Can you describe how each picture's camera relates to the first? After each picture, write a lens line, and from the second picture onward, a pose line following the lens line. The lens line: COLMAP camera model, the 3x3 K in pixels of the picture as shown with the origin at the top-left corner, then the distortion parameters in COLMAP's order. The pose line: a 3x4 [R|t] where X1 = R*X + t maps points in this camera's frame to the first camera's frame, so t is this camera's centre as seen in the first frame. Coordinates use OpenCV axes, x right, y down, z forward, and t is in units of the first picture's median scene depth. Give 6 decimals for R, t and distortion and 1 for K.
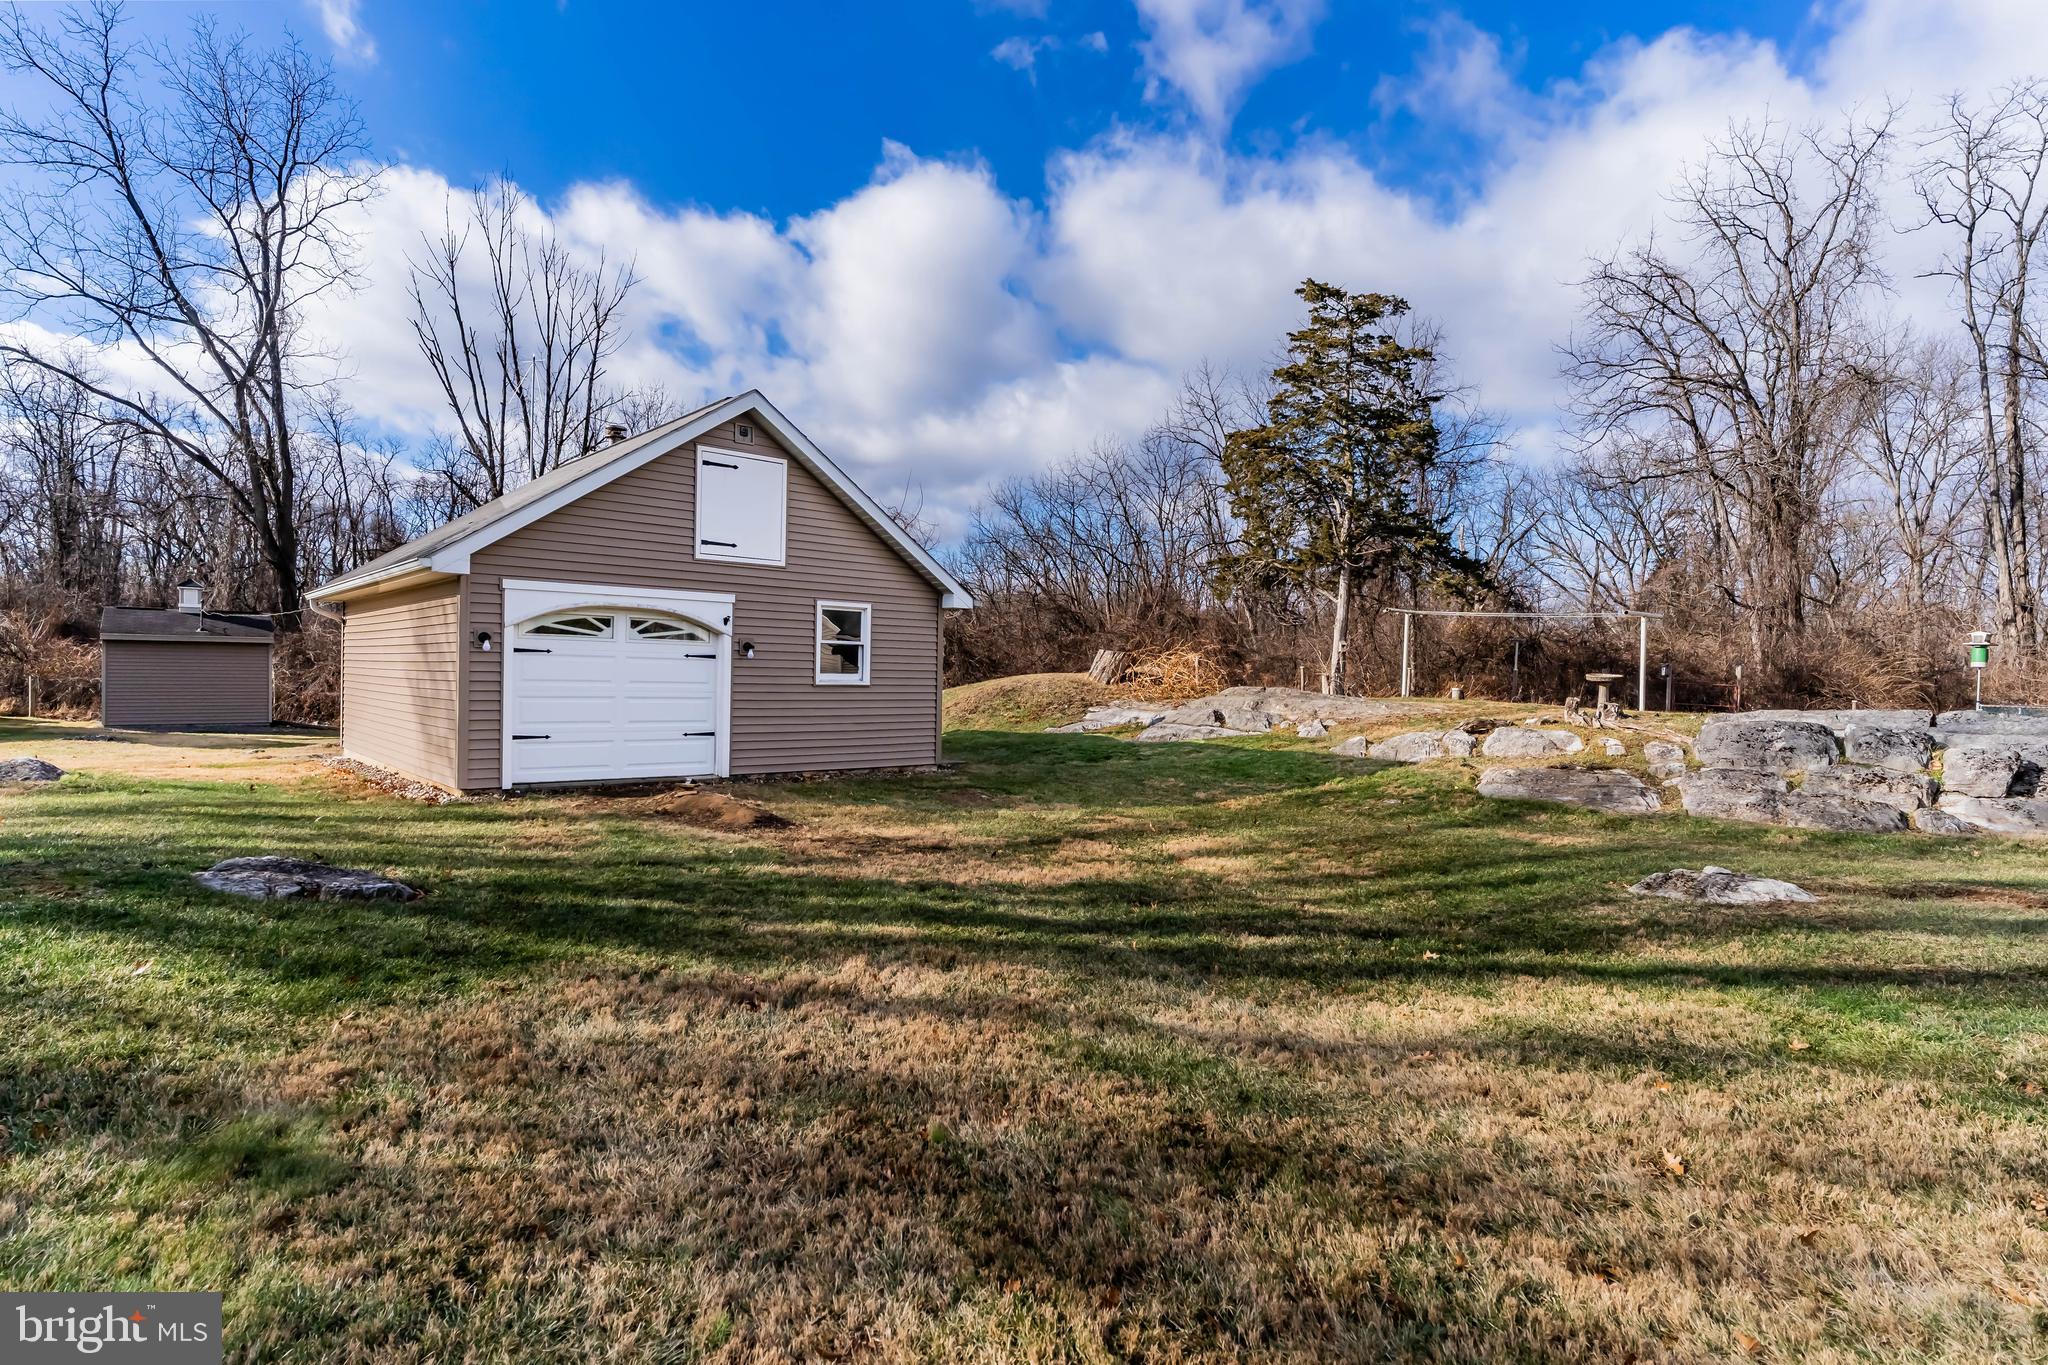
lens RADIAL K [[1034.4, 0, 1015.5], [0, 1034.4, 685.6], [0, 0, 1]] dist [-0.004429, -0.000450]
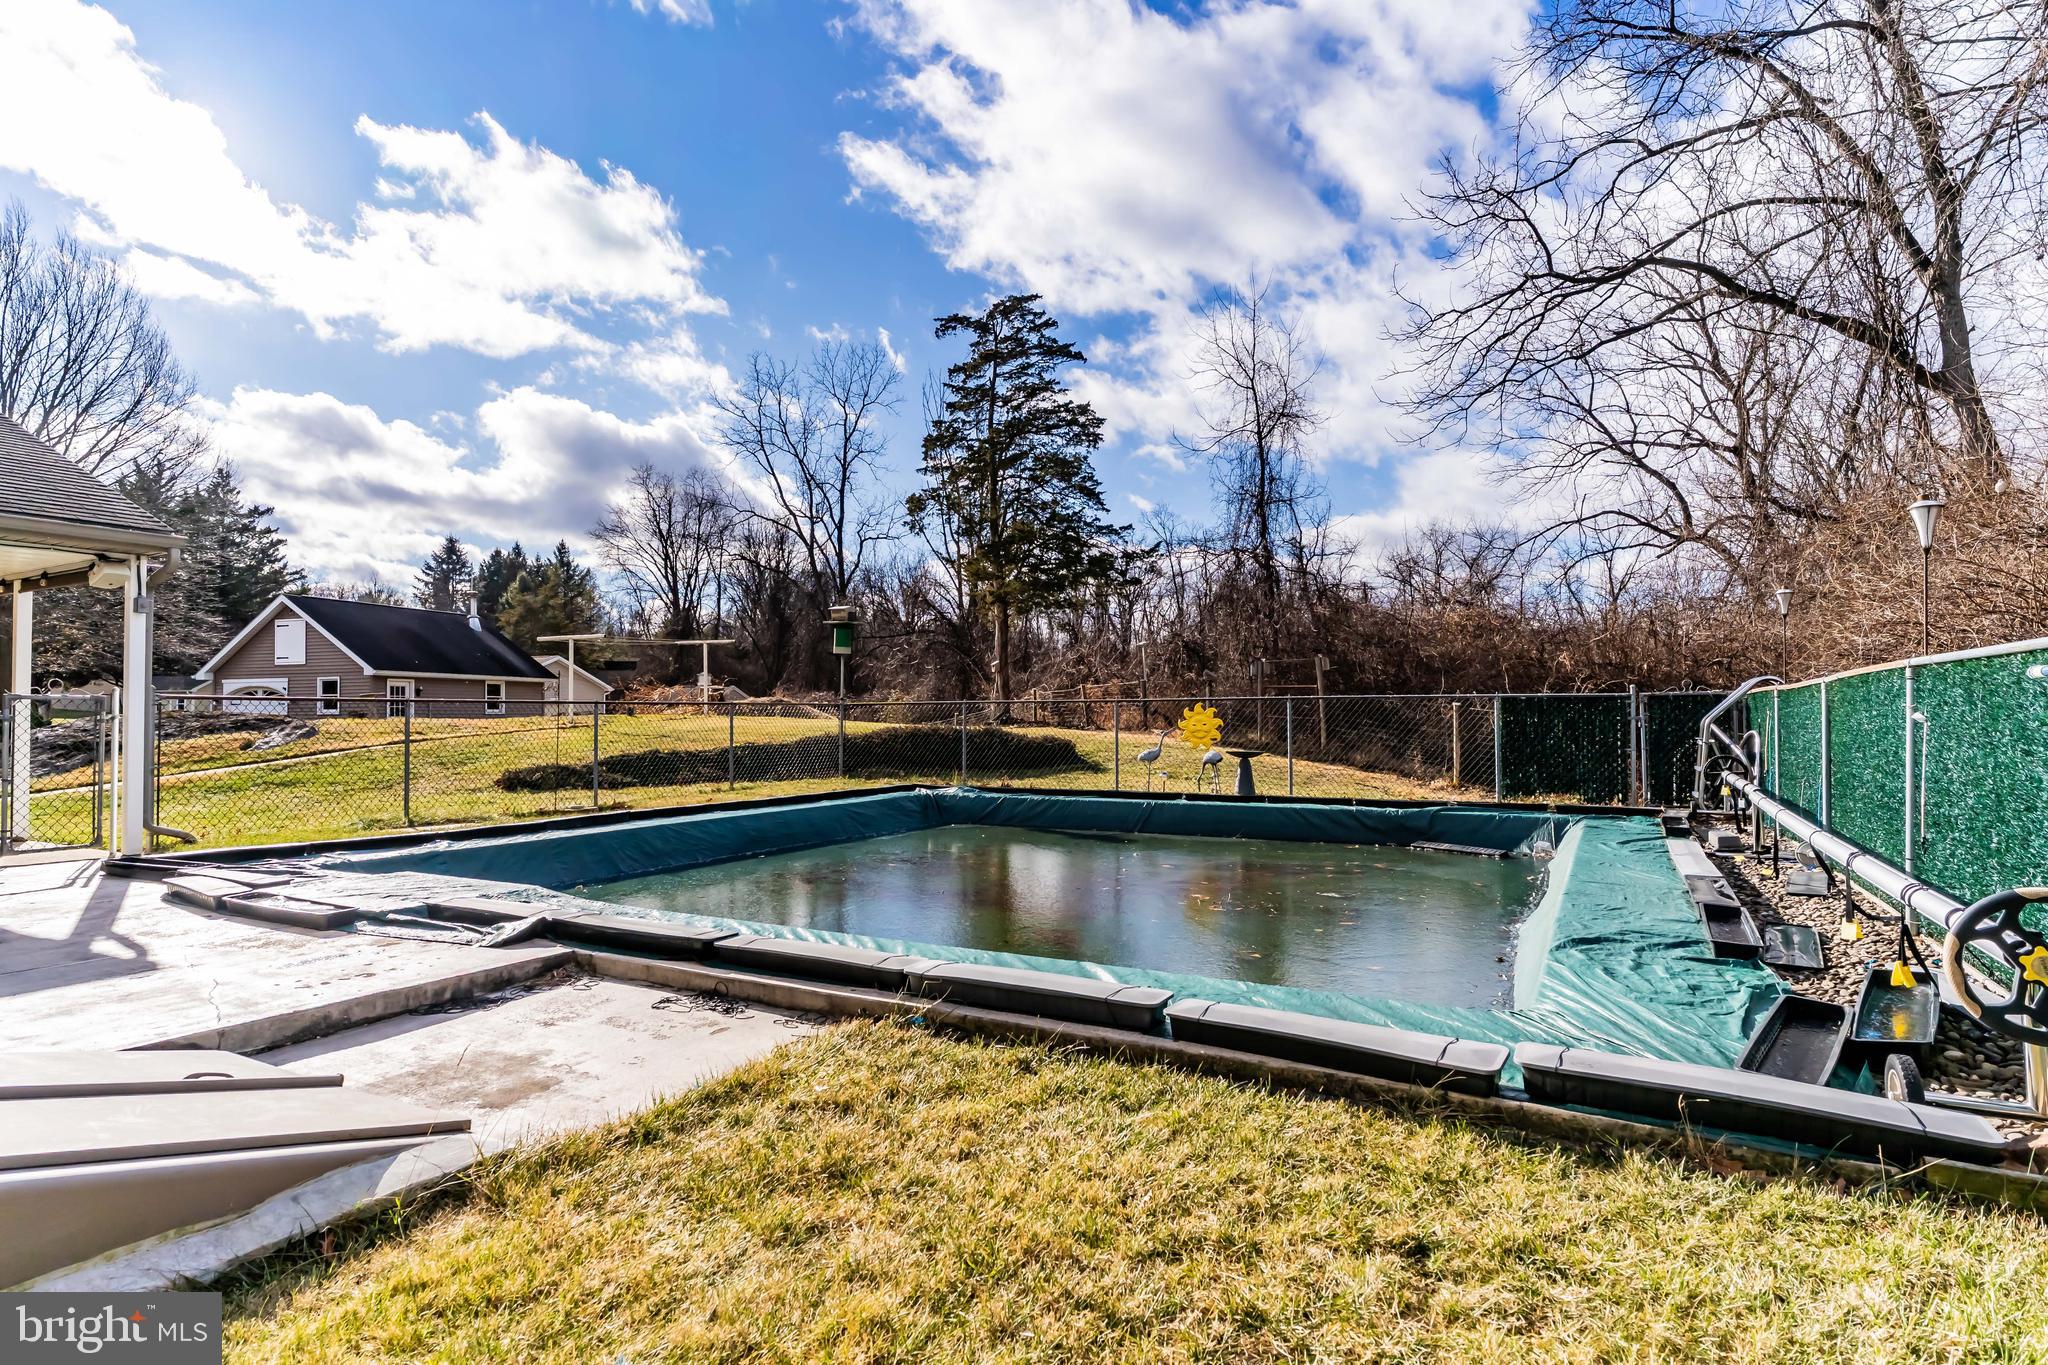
lens RADIAL K [[1034.4, 0, 1015.5], [0, 1034.4, 685.6], [0, 0, 1]] dist [-0.004429, -0.000450]
pose [[0.520602, -0.047872, -0.852456, 2.637670], [0.006935, 0.998631, -0.051845, 0.065663], [0.853771, 0.021079, 0.520221, 1.190024]]
